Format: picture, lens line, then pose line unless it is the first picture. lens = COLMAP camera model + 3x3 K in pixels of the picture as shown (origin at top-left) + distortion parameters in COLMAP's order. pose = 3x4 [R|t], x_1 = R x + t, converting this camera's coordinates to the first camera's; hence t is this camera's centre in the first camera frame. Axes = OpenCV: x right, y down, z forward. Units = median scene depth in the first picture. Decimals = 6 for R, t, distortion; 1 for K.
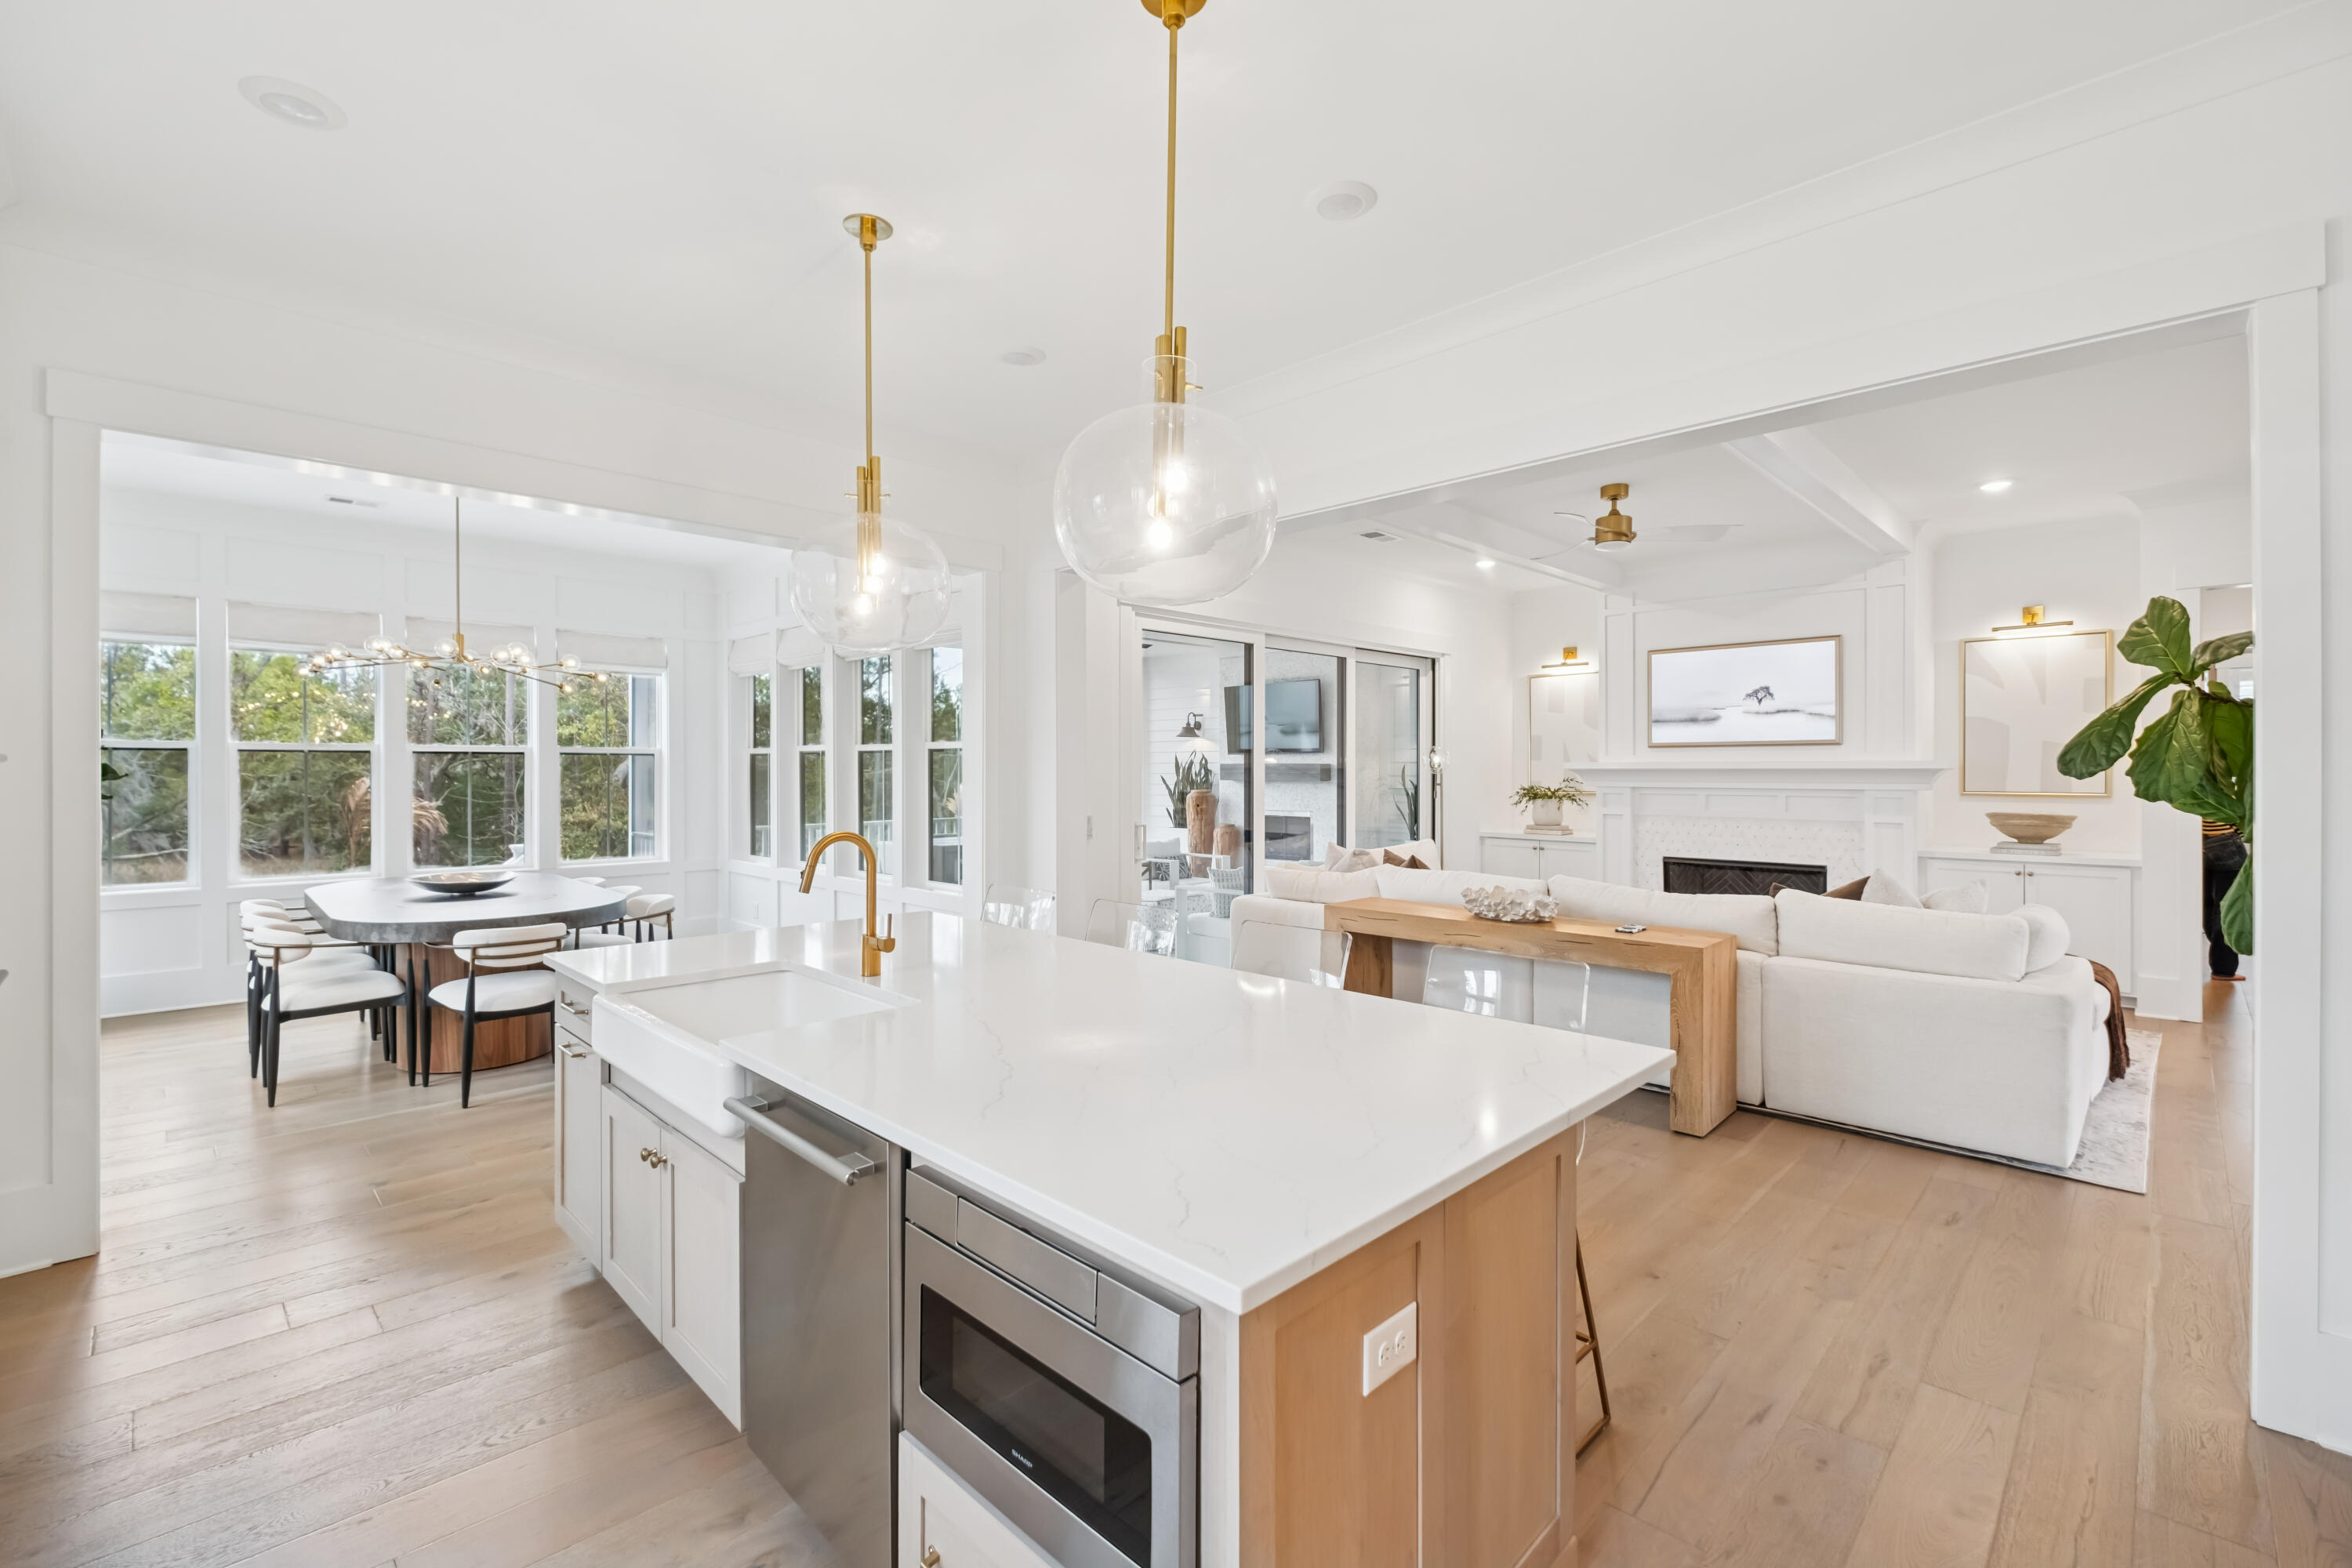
lens RADIAL K [[1025.7, 0, 1174.8], [0, 1025.7, 782.3], [0, 0, 1]] dist [0.000111, -0.001402]
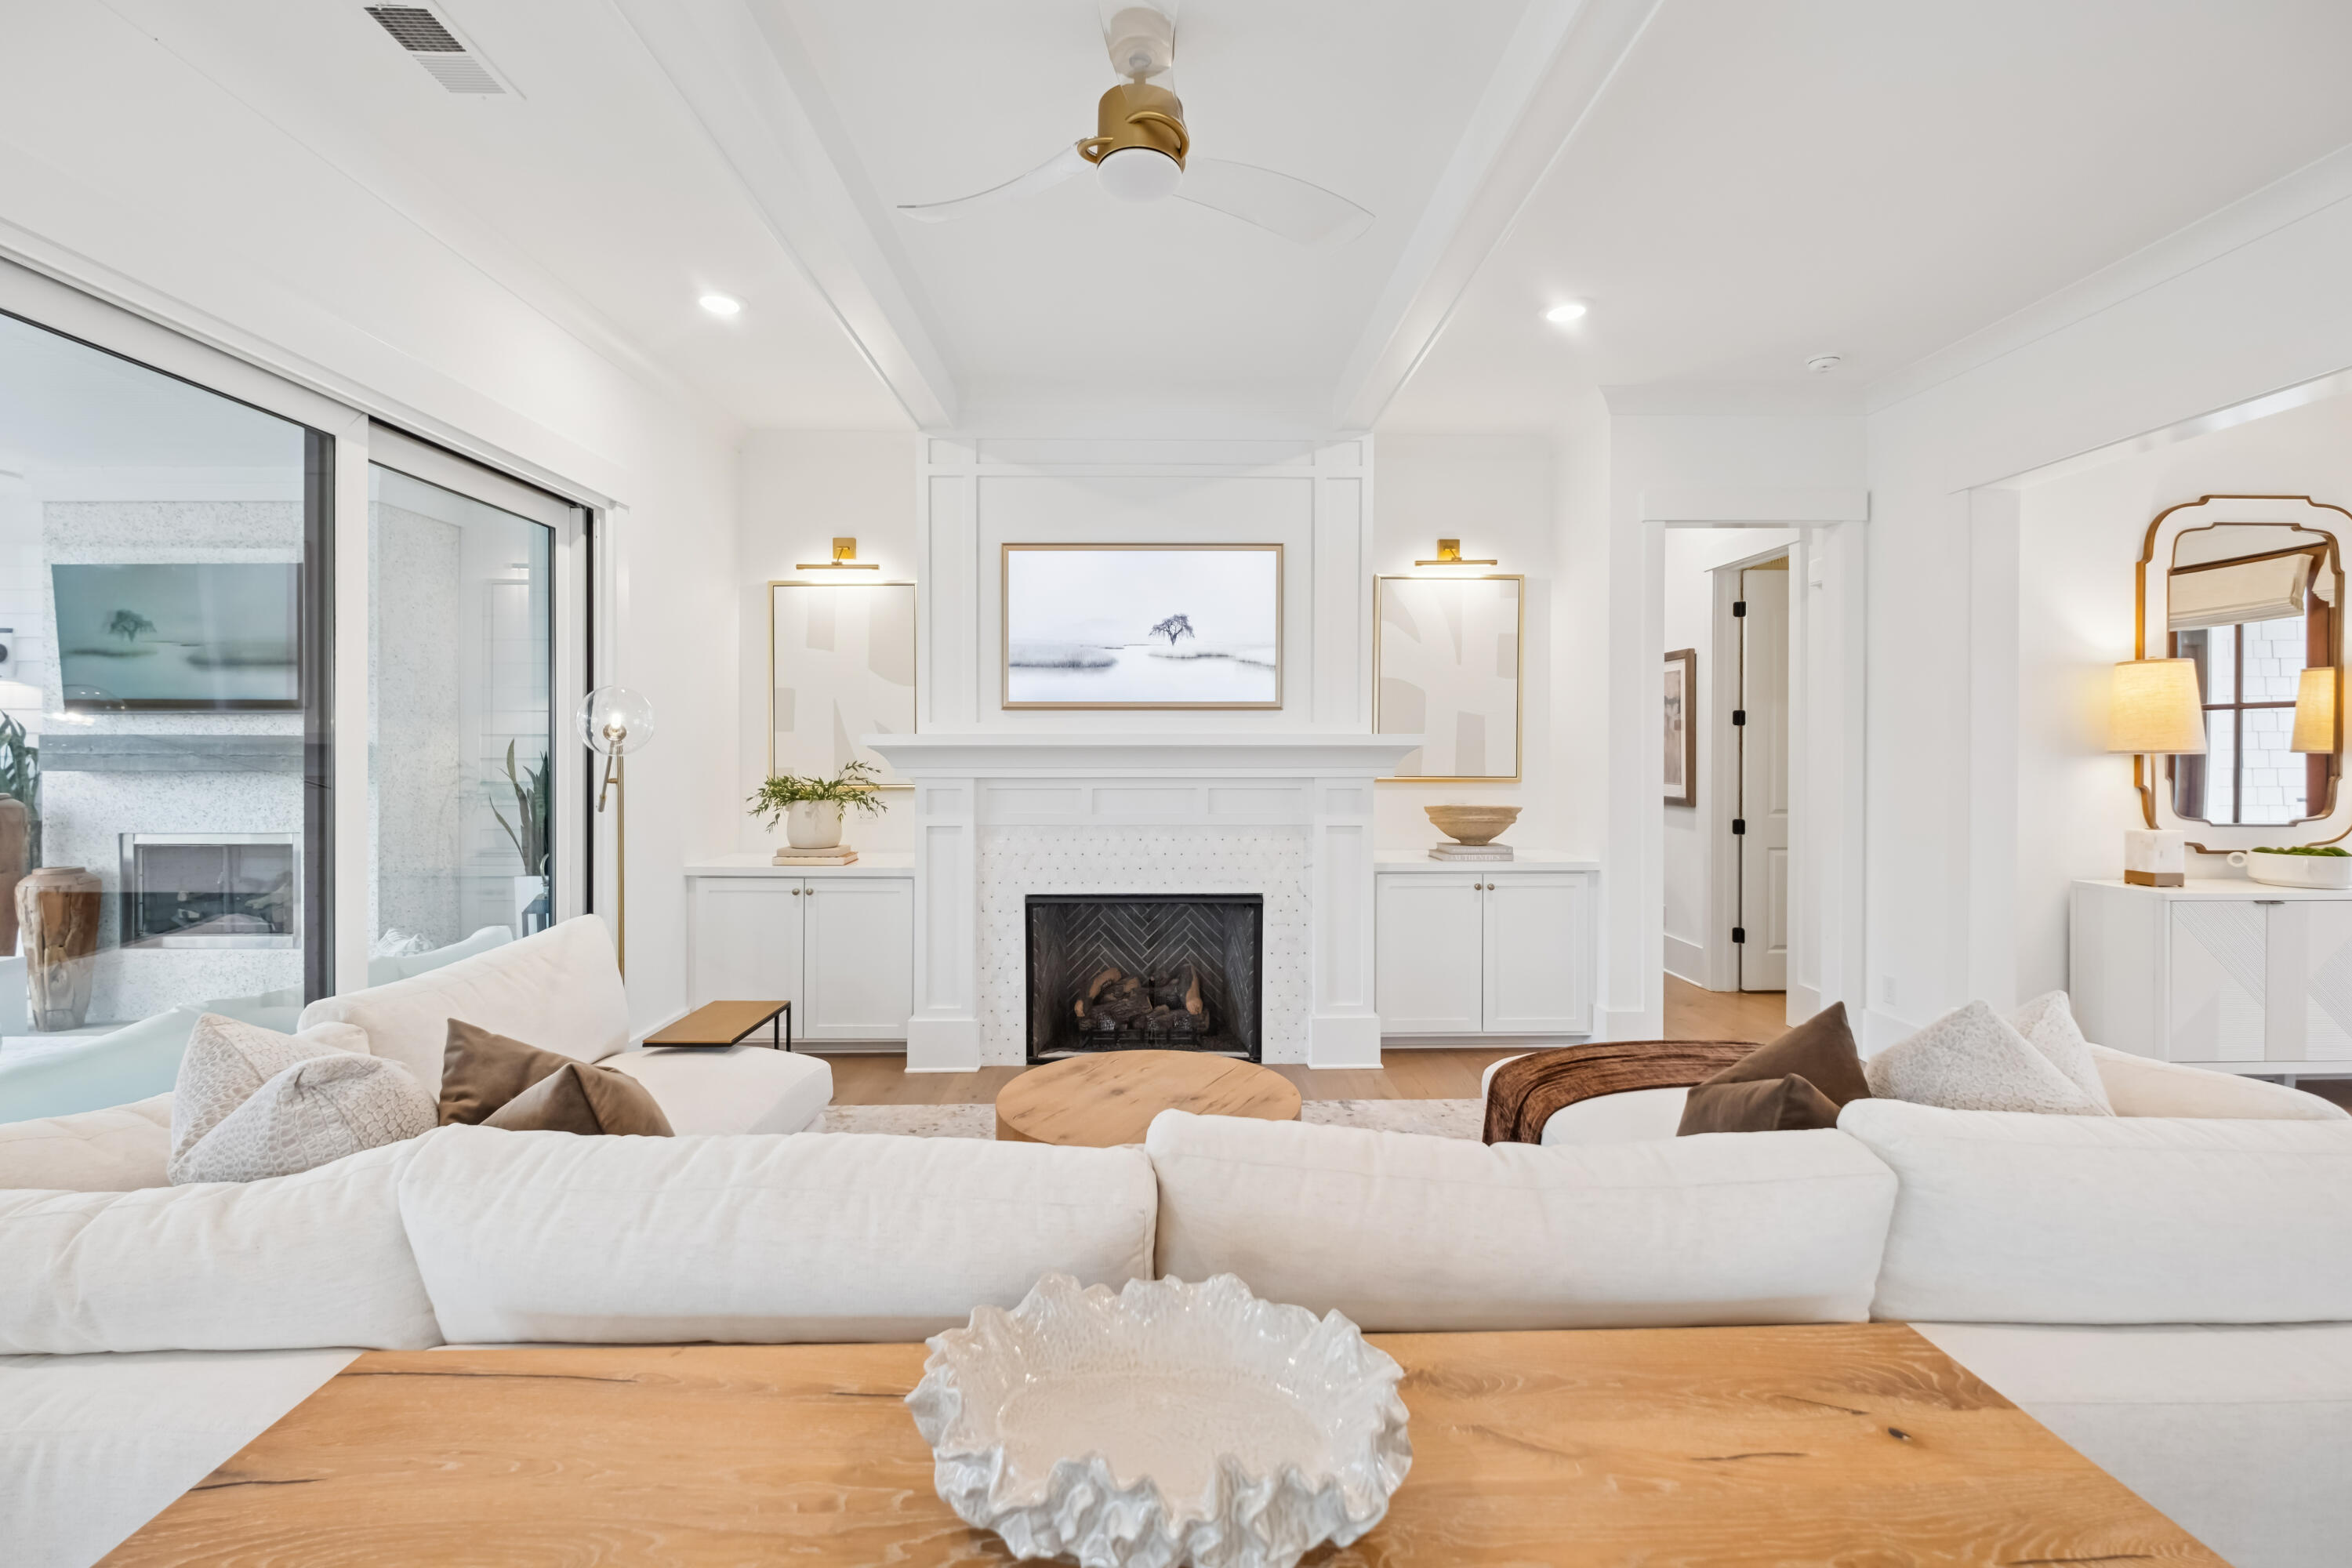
lens RADIAL K [[1025.7, 0, 1166.6], [0, 1025.7, 763.3], [0, 0, 1]] dist [0.000111, -0.001402]
pose [[0.701258, -0.004753, 0.712892, 0.112044], [0.008815, 0.999959, -0.002003, -0.001258], [-0.712853, 0.007689, 0.701271, 0.527574]]
